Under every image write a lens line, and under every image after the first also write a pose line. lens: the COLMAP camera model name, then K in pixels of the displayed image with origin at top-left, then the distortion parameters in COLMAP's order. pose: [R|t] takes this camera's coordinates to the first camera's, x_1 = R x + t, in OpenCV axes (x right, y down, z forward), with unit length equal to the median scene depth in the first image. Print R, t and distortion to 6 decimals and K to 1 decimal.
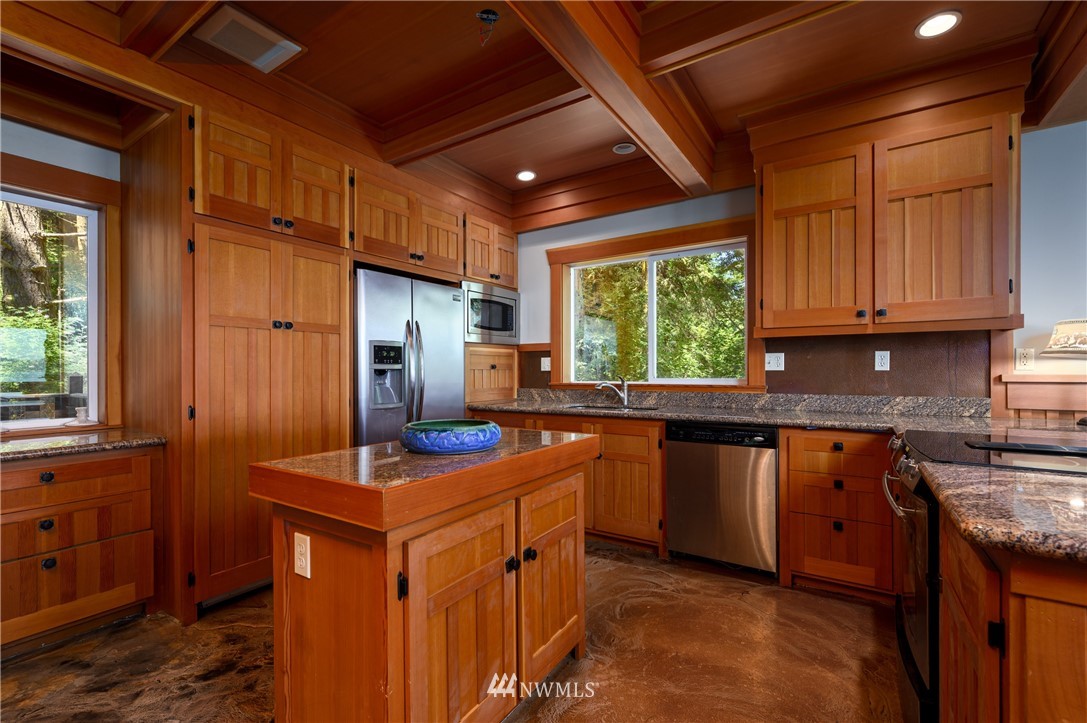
lens RADIAL K [[465.1, 0, 542.7], [0, 465.1, 364.0], [0, 0, 1]] dist [0.001901, -0.000313]
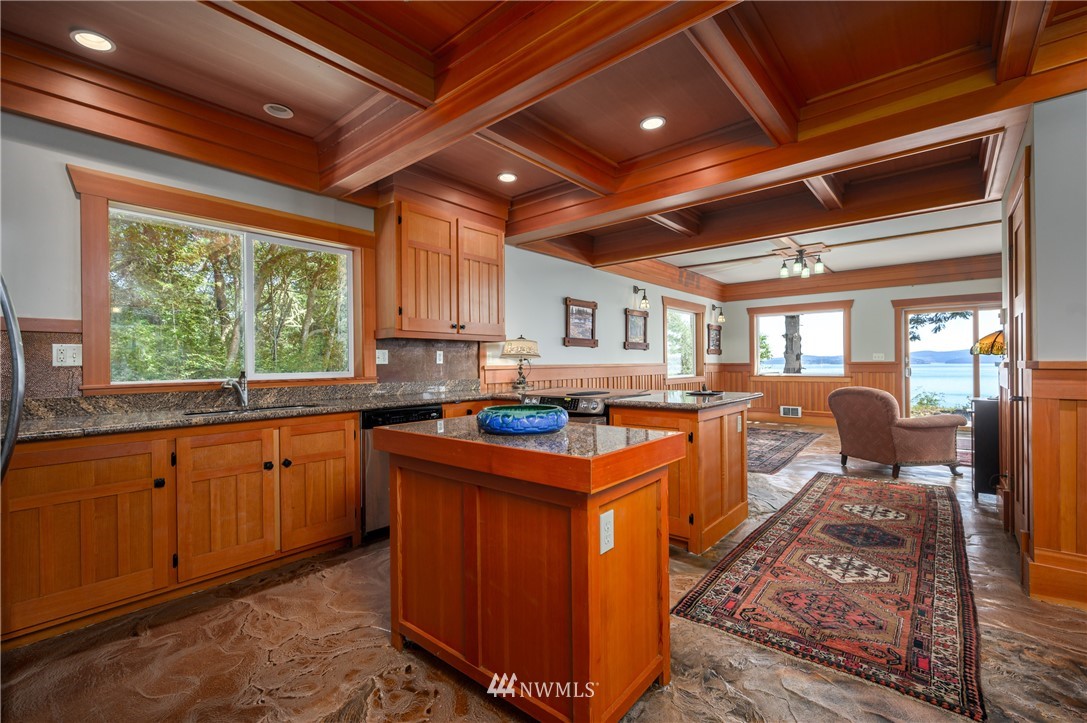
lens RADIAL K [[465.1, 0, 542.7], [0, 465.1, 364.0], [0, 0, 1]] dist [0.001901, -0.000313]
pose [[0.128629, 0.001636, 0.991691, -0.670504], [-0.002677, 0.999996, -0.001303, 0.015152], [-0.991689, -0.002488, 0.128633, 0.431254]]
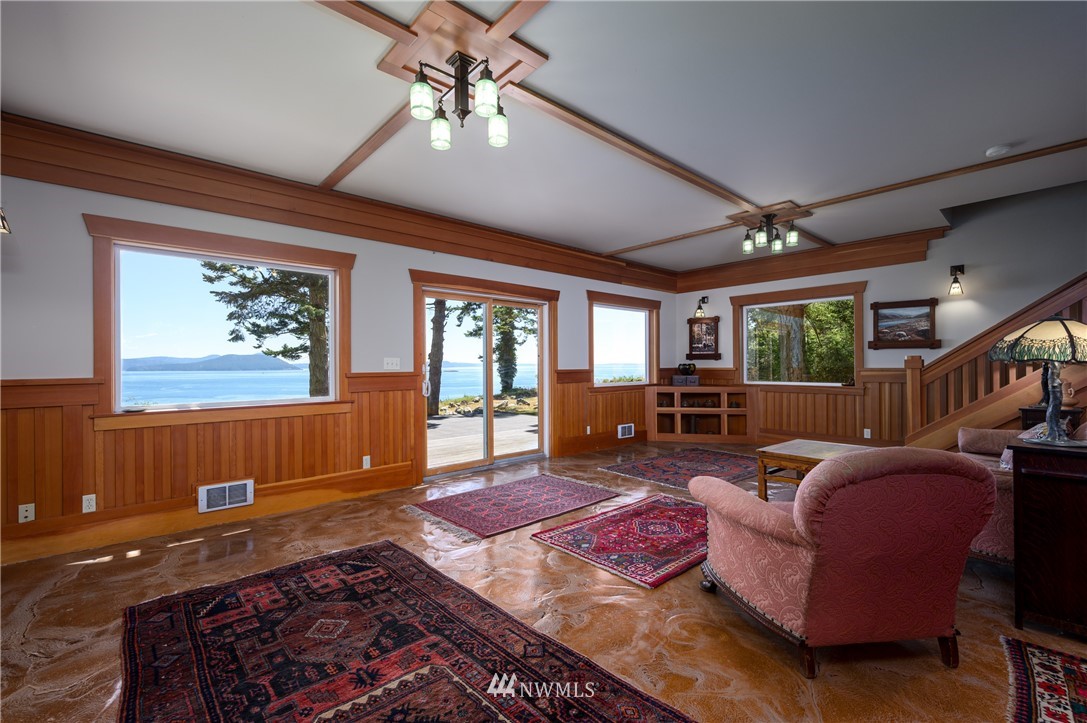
lens RADIAL K [[465.1, 0, 542.7], [0, 465.1, 364.0], [0, 0, 1]] dist [0.001901, -0.000313]
pose [[-0.967500, 0.009361, 0.252699, 1.321440], [0.006397, 0.999901, -0.012547, -0.010968], [-0.252792, -0.010522, -0.967464, 0.219777]]
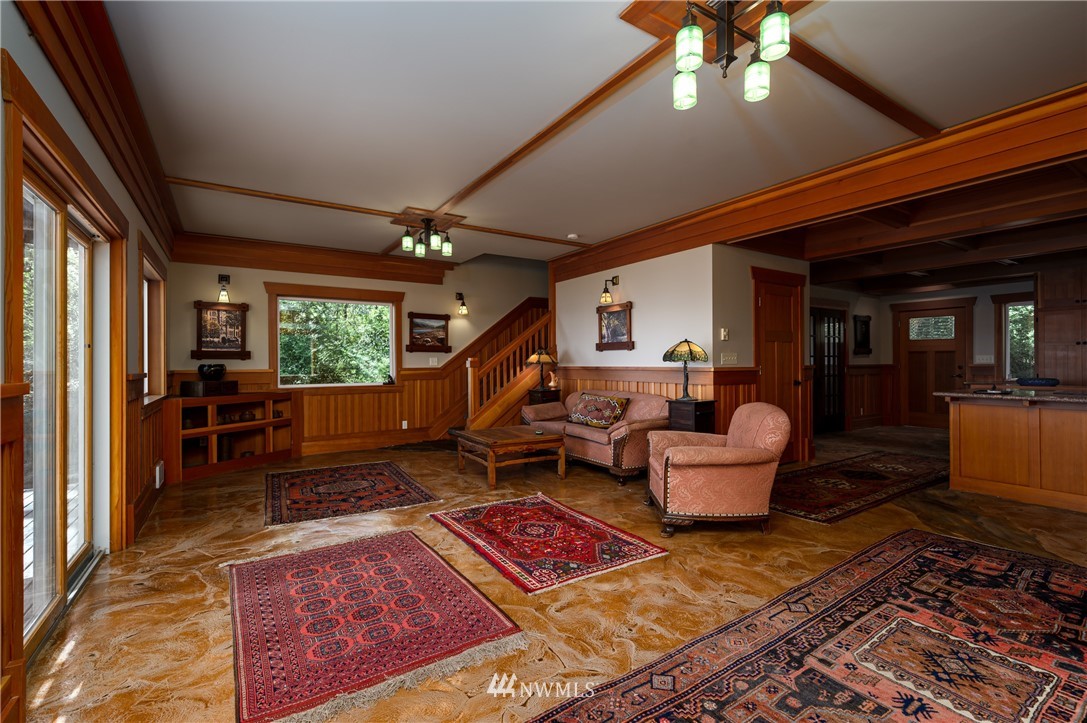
lens RADIAL K [[482.2, 0, 543.5], [0, 482.2, 361.5], [0, 0, 1]] dist [0.001979, 0.000527]
pose [[-0.402005, 0.003049, -0.915632, 2.369136], [0.017037, 0.999846, -0.004150, -0.019801], [0.915479, -0.017268, -0.401995, -0.459915]]
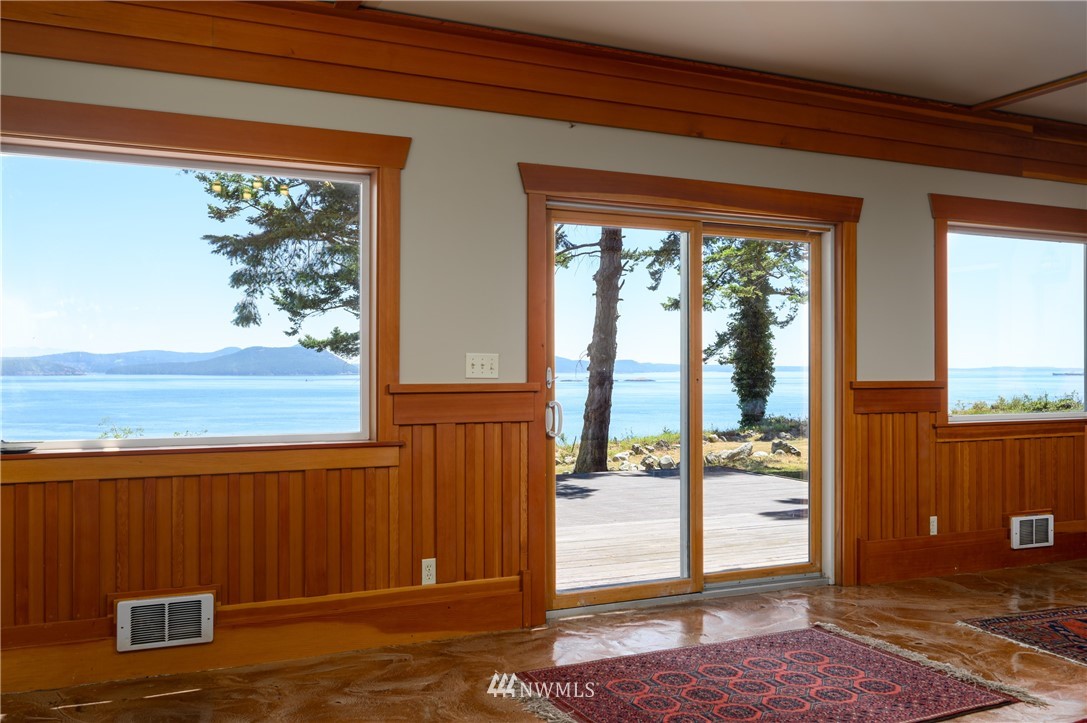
lens RADIAL K [[941.9, 0, 537.1], [0, 941.9, 361.1], [0, 0, 1]] dist [0.001827, -0.002555]
pose [[-0.847201, 0.006245, 0.531236, 1.339215], [-0.003972, 0.999829, -0.018088, -0.014854], [-0.531258, -0.017434, -0.847030, 0.060851]]
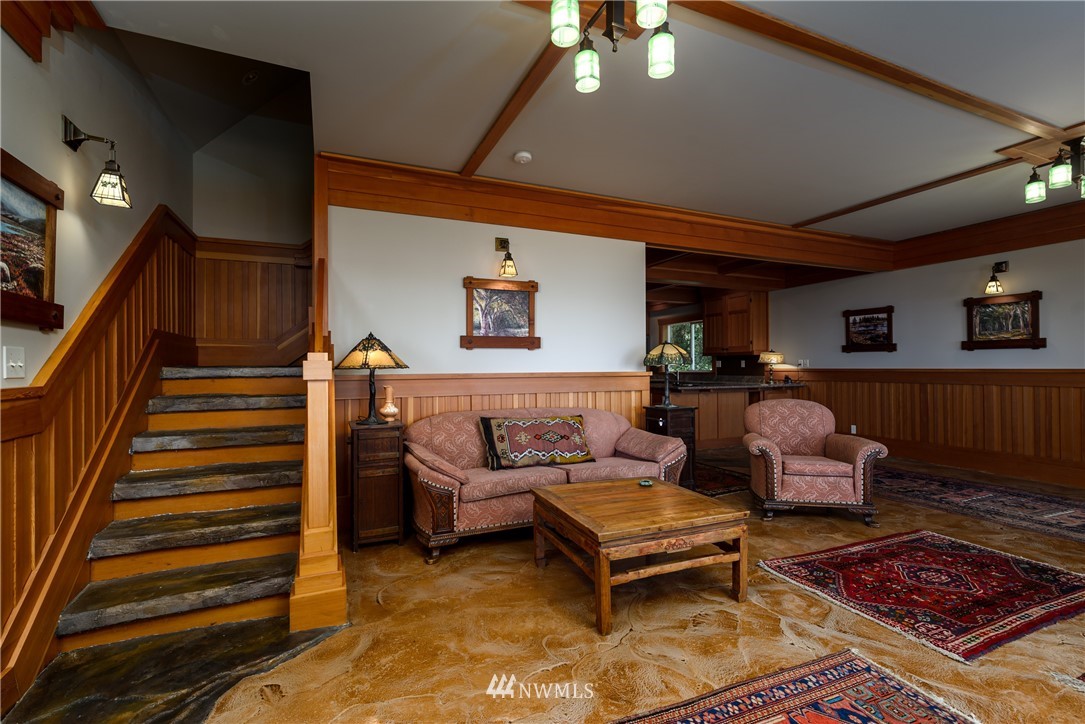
lens RADIAL K [[488.0, 0, 542.5], [0, 488.0, 362.0], [0, 0, 1]] dist [0.002003, 0.000662]
pose [[0.840399, -0.007548, -0.541915, 1.223764], [0.010285, 0.999945, 0.002022, -0.034218], [0.541870, -0.007273, 0.840431, -2.090622]]
